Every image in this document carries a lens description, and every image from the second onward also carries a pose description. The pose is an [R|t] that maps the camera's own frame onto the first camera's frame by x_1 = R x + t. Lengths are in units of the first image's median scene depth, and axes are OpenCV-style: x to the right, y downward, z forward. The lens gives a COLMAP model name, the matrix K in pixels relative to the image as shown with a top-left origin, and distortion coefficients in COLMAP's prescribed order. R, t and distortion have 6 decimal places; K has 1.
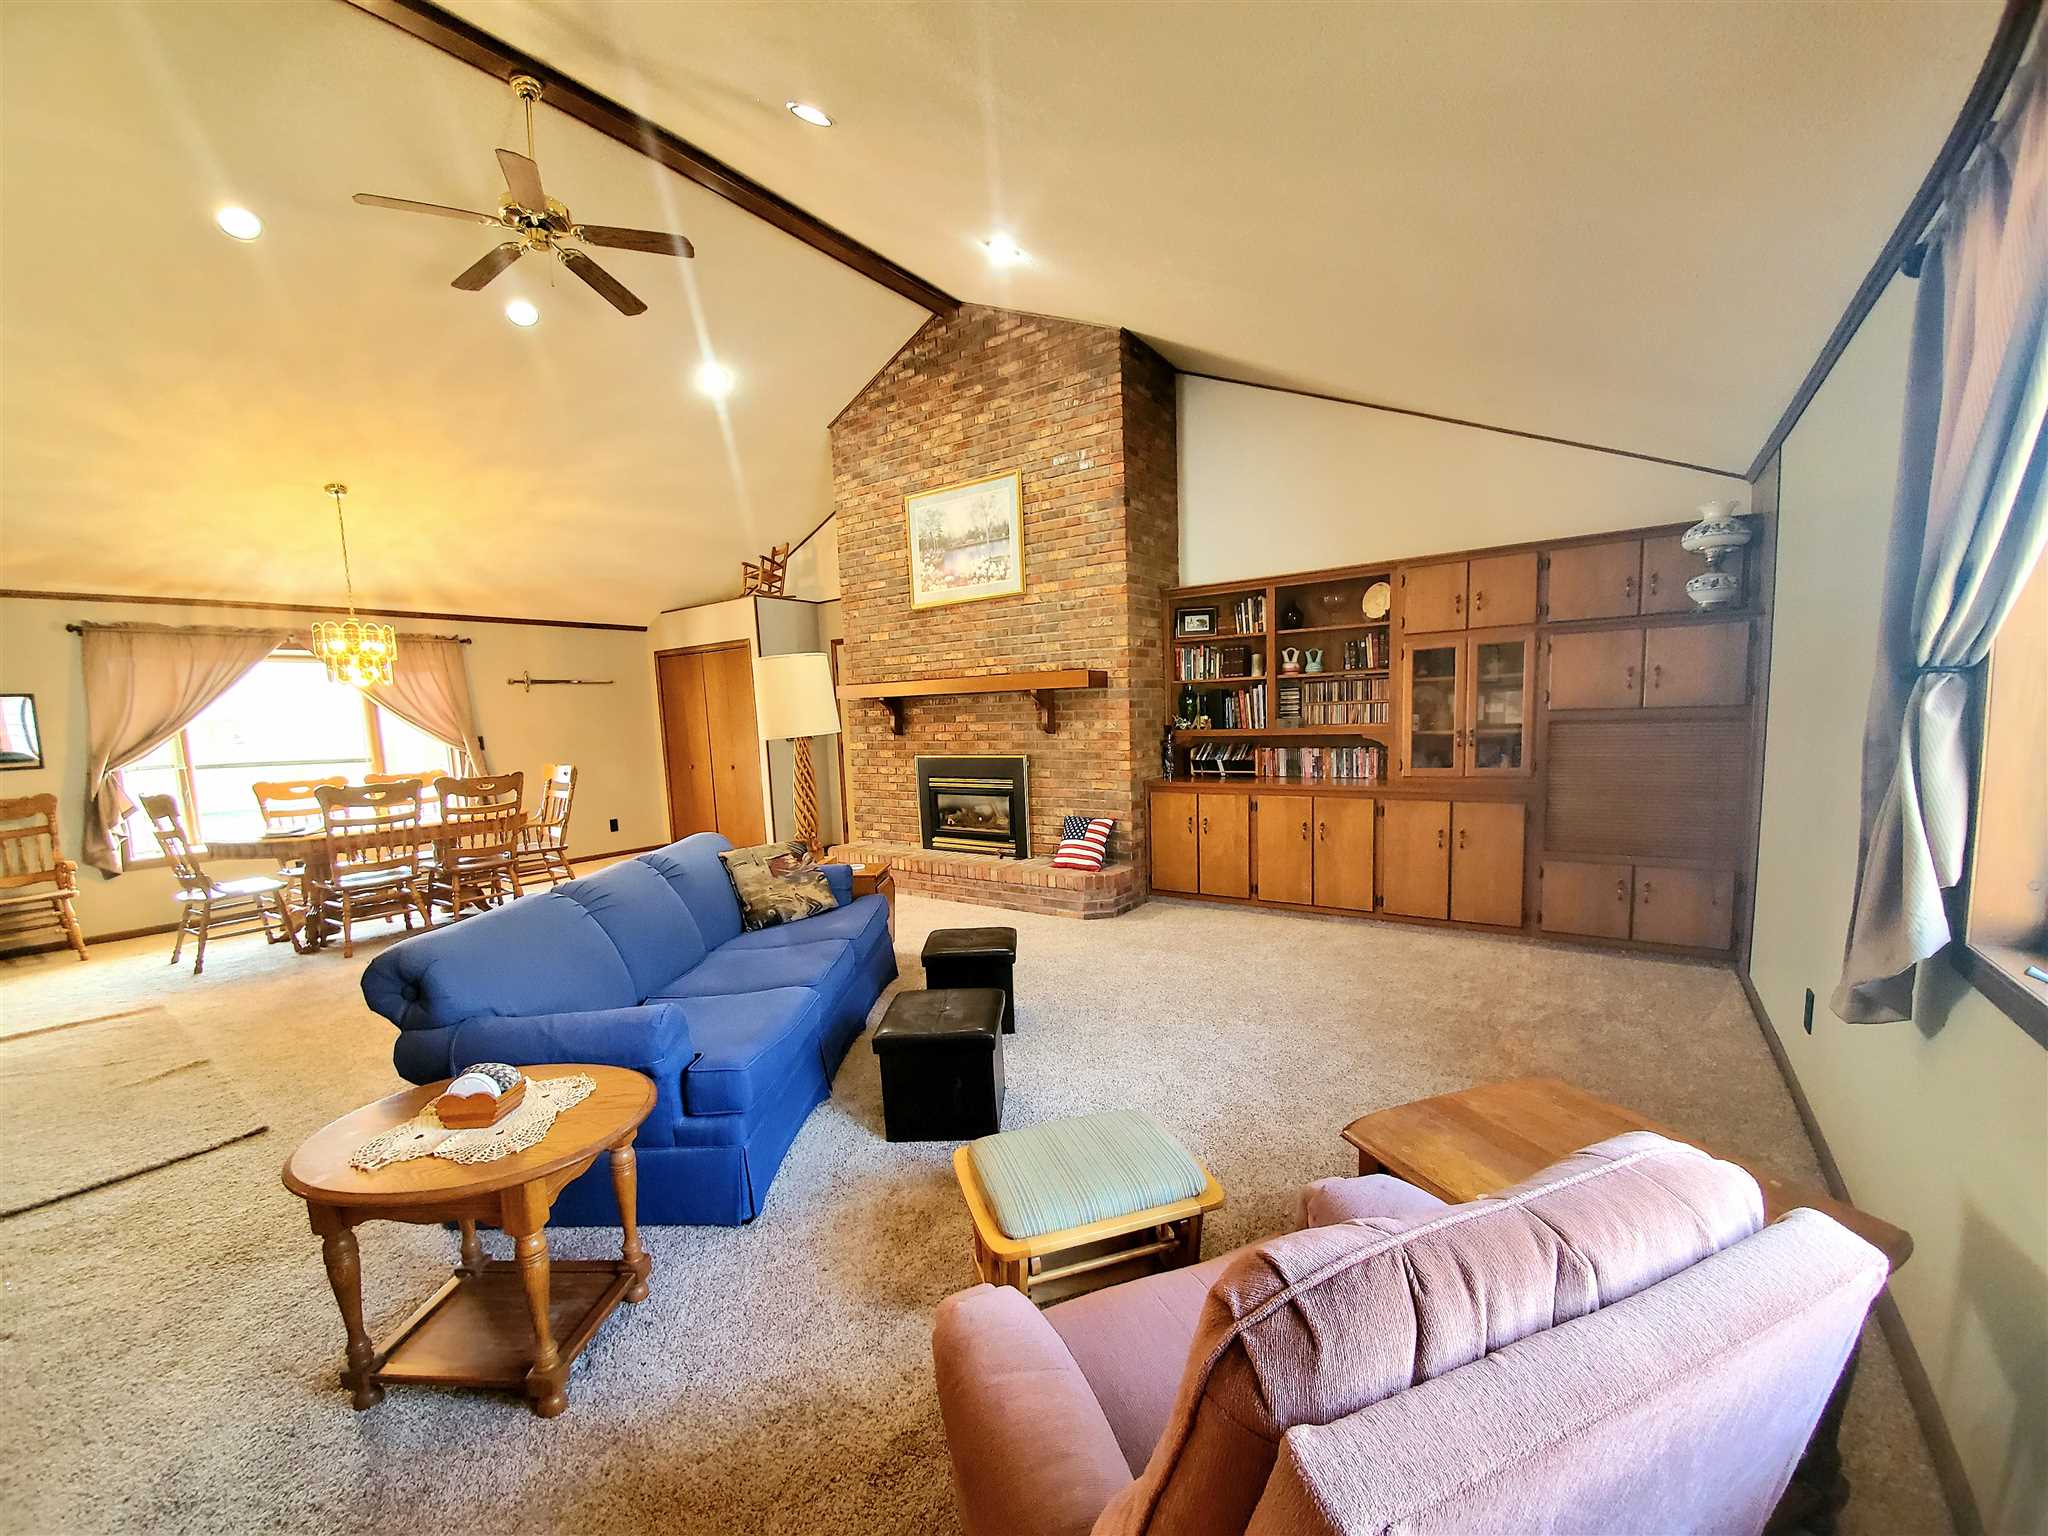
lens RADIAL K [[822.4, 0, 1031.4], [0, 822.4, 802.6], [0, 0, 1]] dist [0.017520, -0.019712]
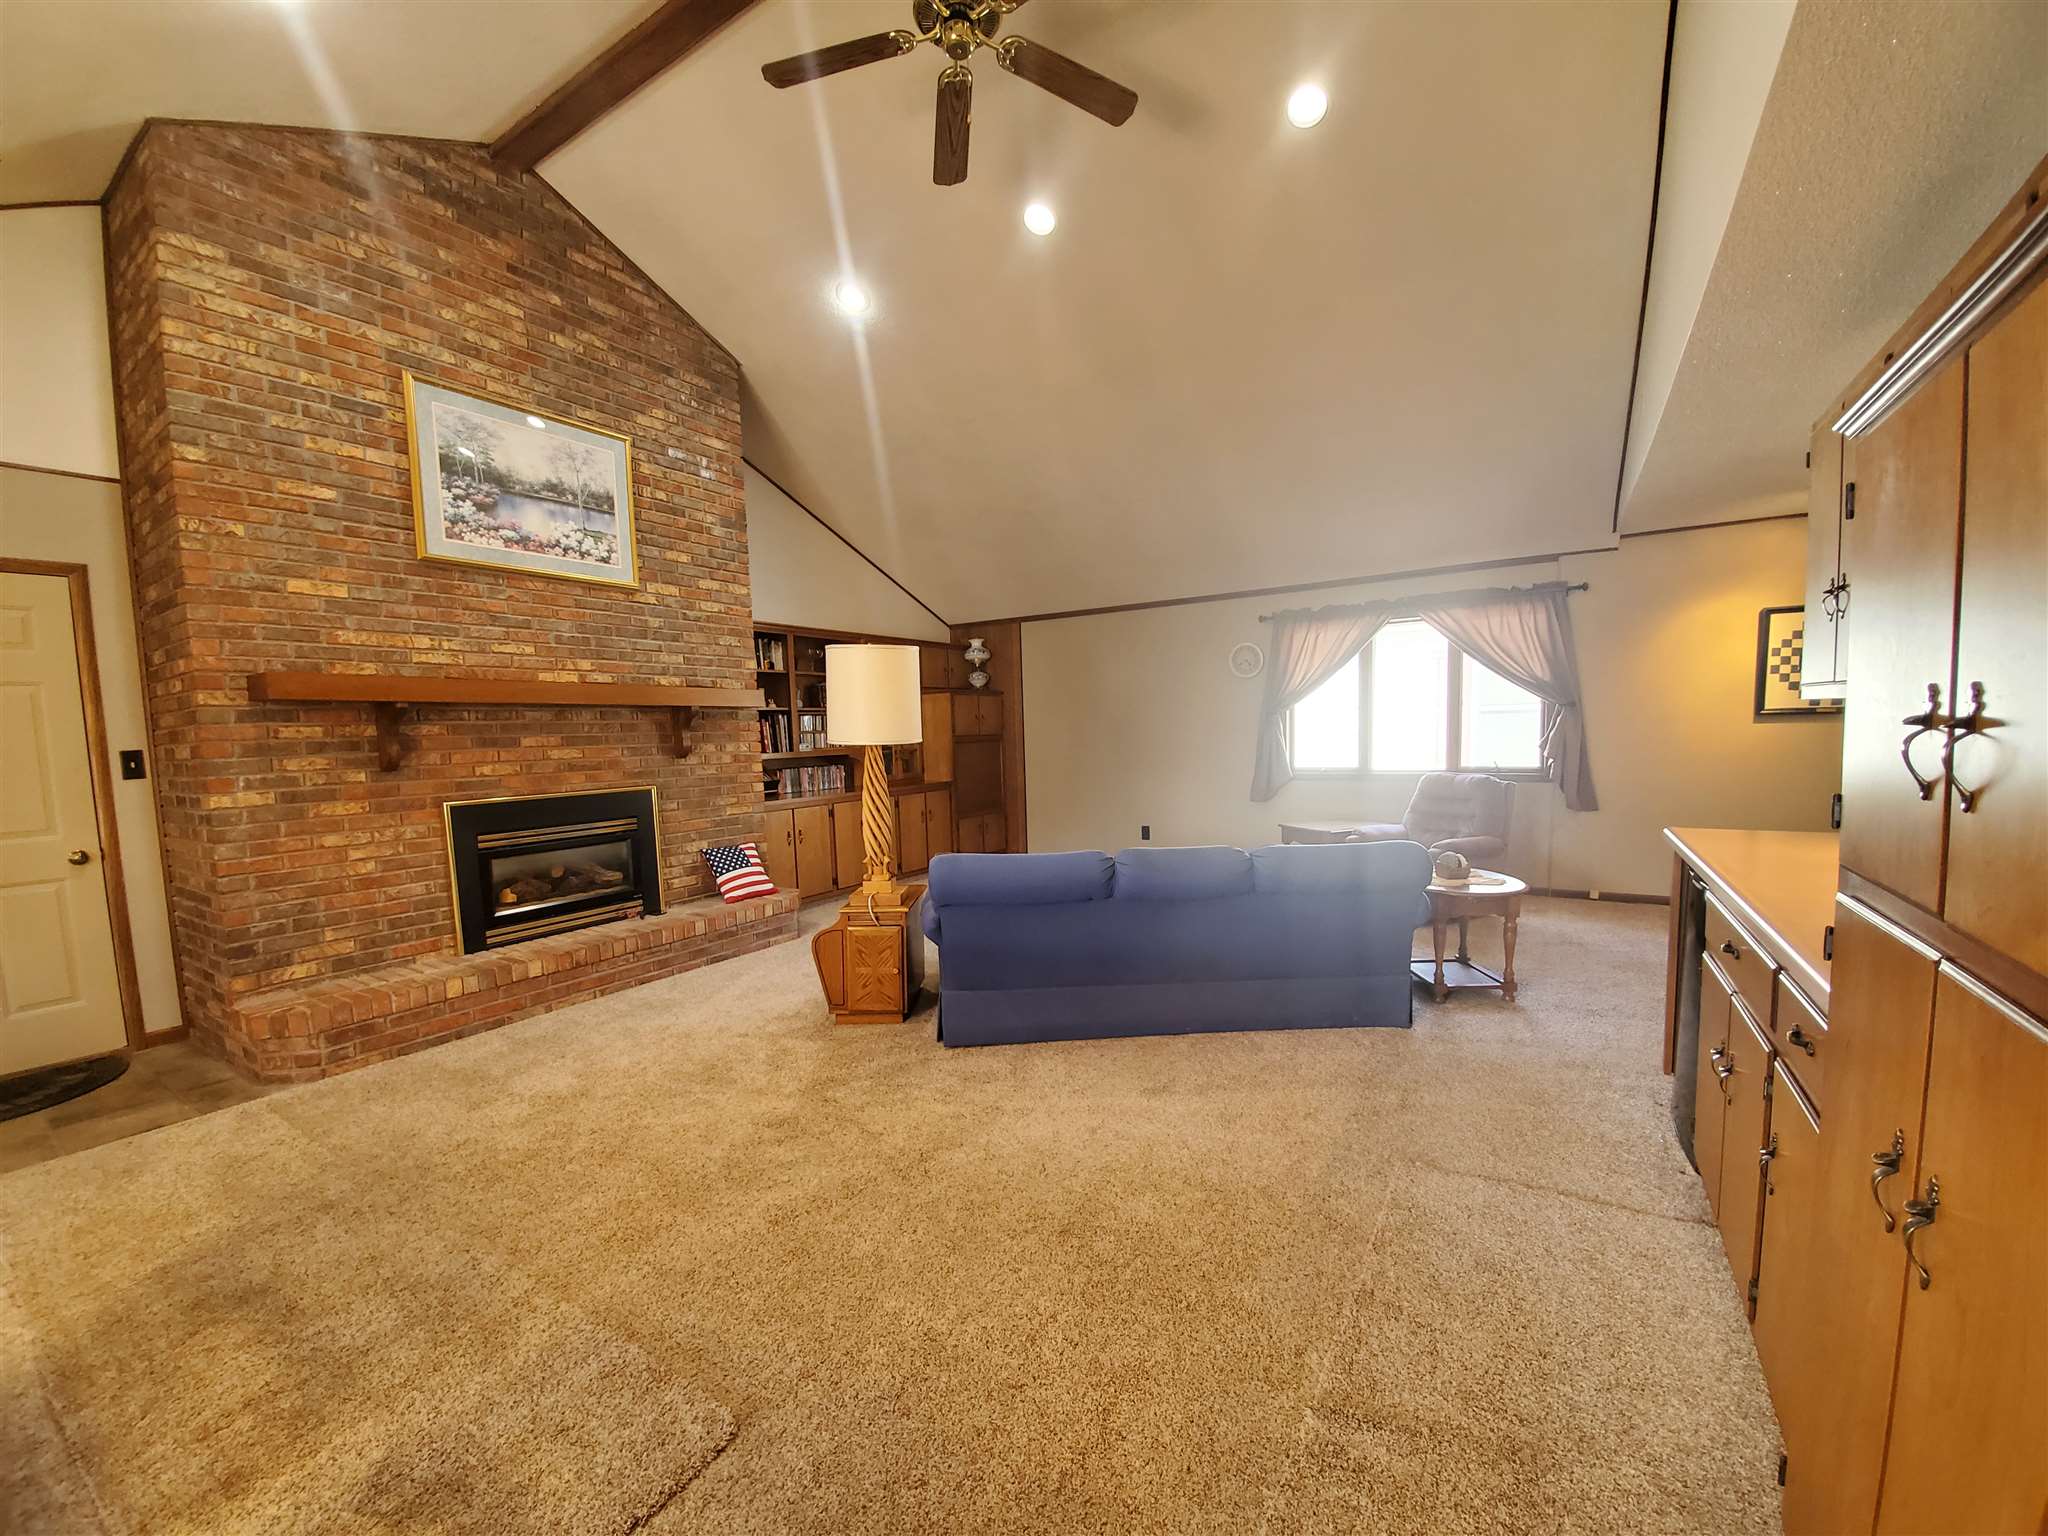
lens RADIAL K [[822.4, 0, 1031.4], [0, 822.4, 802.6], [0, 0, 1]] dist [0.017520, -0.019712]
pose [[-0.059188, -0.050254, 0.996981, -0.835333], [0.141719, 0.988193, 0.058225, -0.034750], [-0.988136, 0.144737, -0.051367, 0.665108]]
